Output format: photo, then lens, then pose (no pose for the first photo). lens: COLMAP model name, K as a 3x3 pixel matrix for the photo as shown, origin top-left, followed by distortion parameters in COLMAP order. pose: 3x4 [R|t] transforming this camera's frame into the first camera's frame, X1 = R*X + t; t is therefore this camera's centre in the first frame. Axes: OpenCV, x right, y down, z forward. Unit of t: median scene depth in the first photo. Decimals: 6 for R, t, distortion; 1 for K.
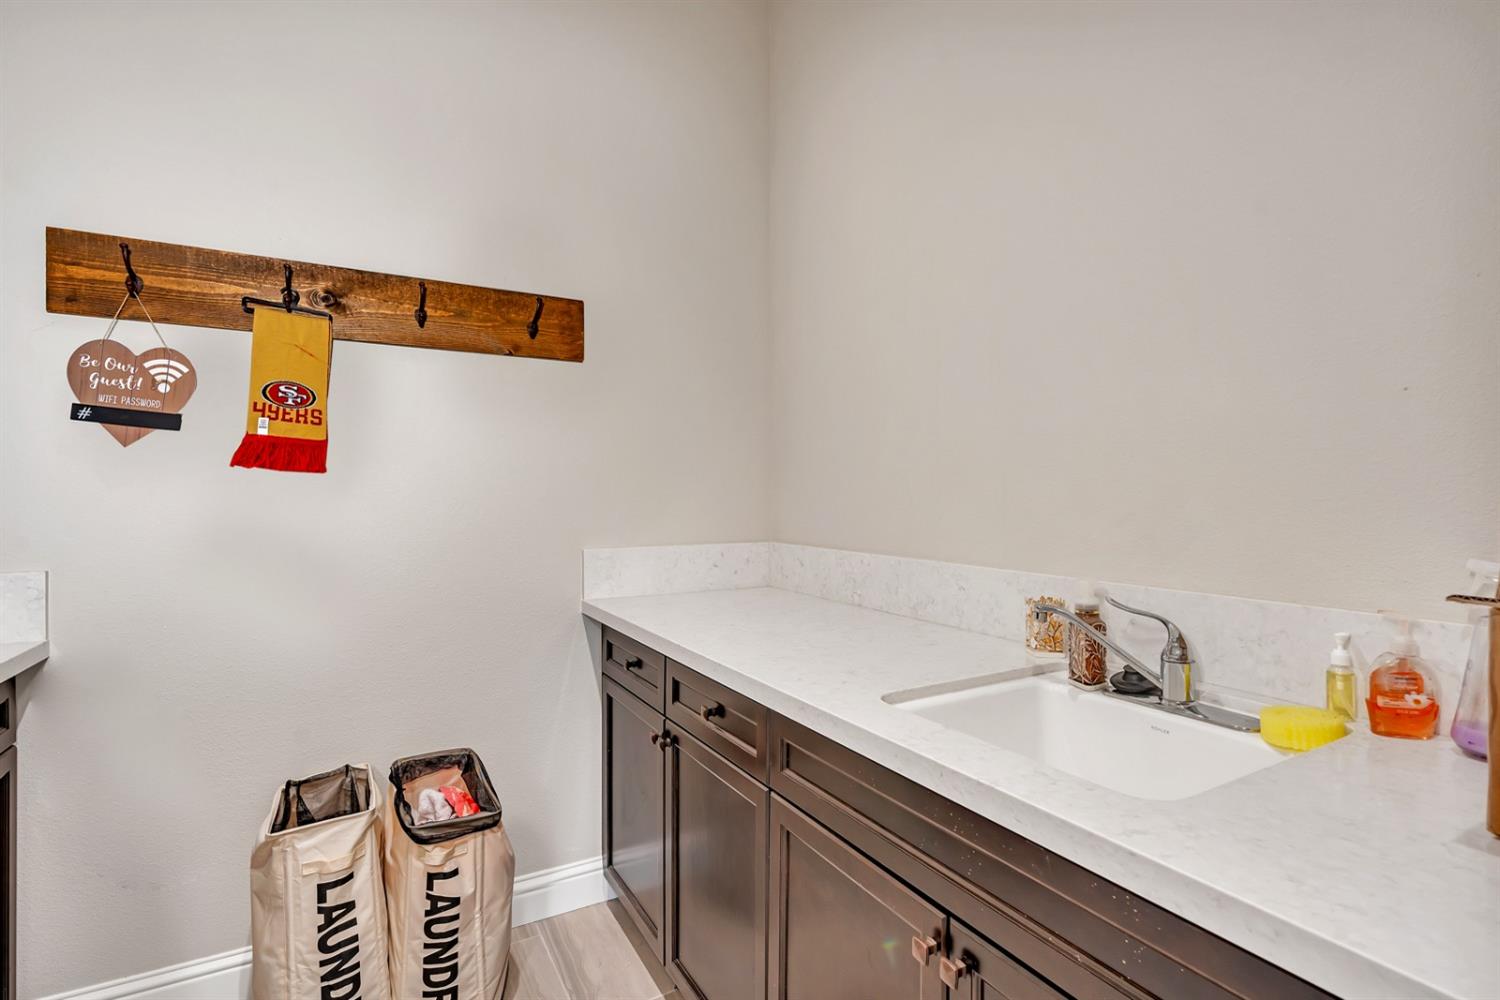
lens RADIAL K [[764.9, 0, 756.6], [0, 764.9, 480.5], [0, 0, 1]] dist [-0.003246, 0.000498]
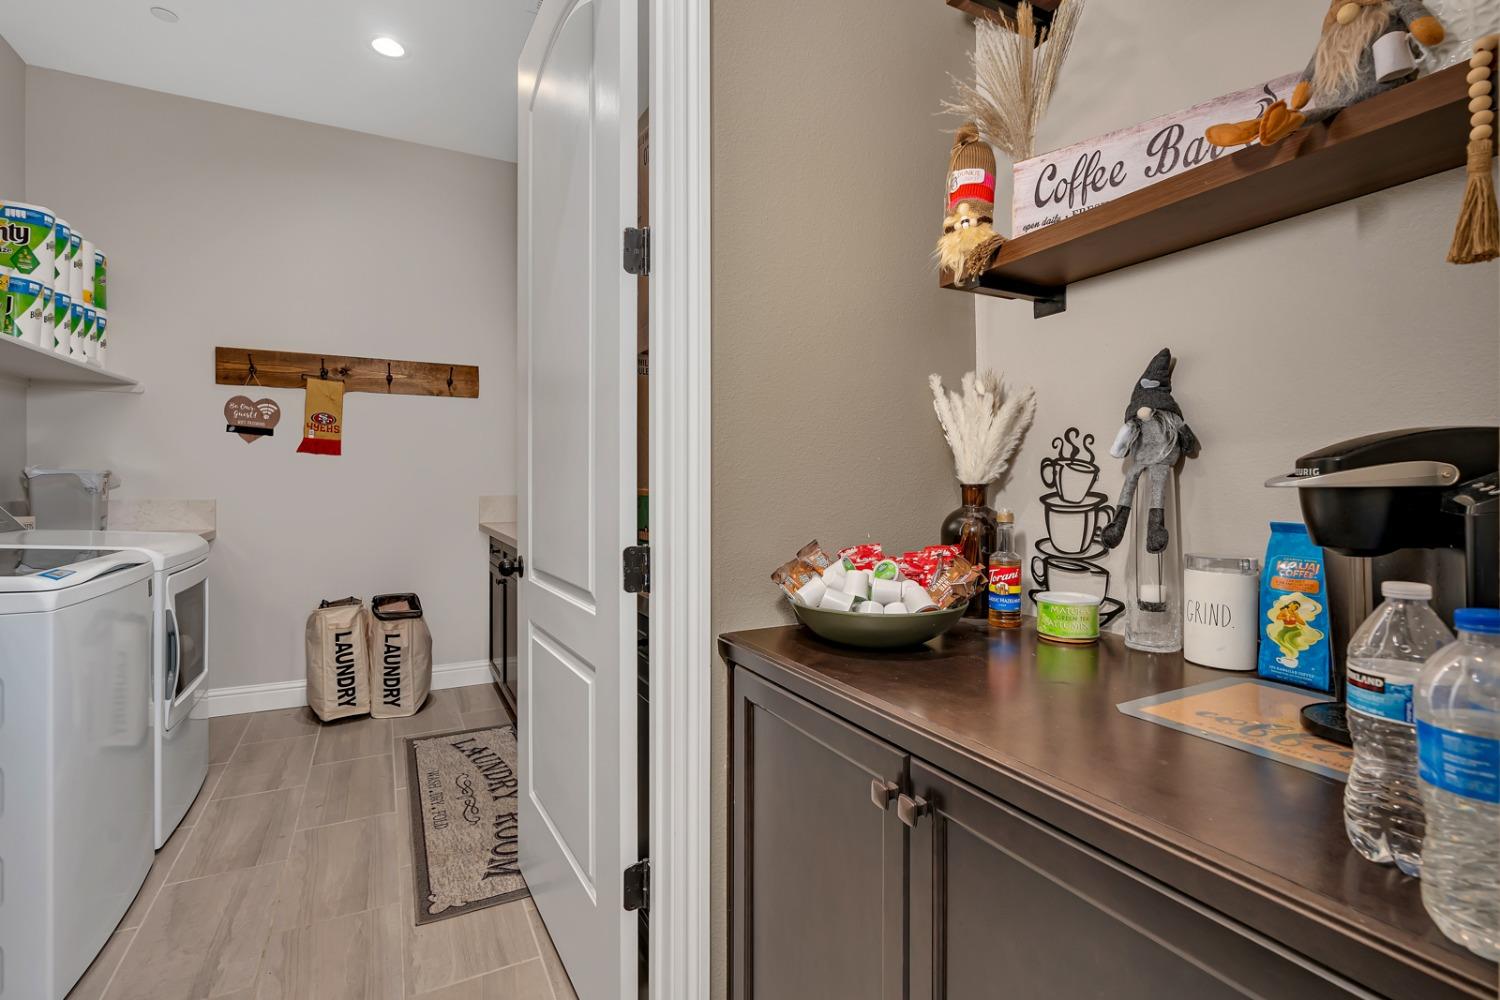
lens RADIAL K [[701.5, 0, 752.4], [0, 701.5, 469.3], [0, 0, 1]] dist [0.001887, 0.000311]
pose [[0.999991, -0.003616, -0.002237, 0.637123], [0.003603, 0.999977, -0.005770, 0.047208], [0.002258, 0.005762, 0.999981, -1.033624]]
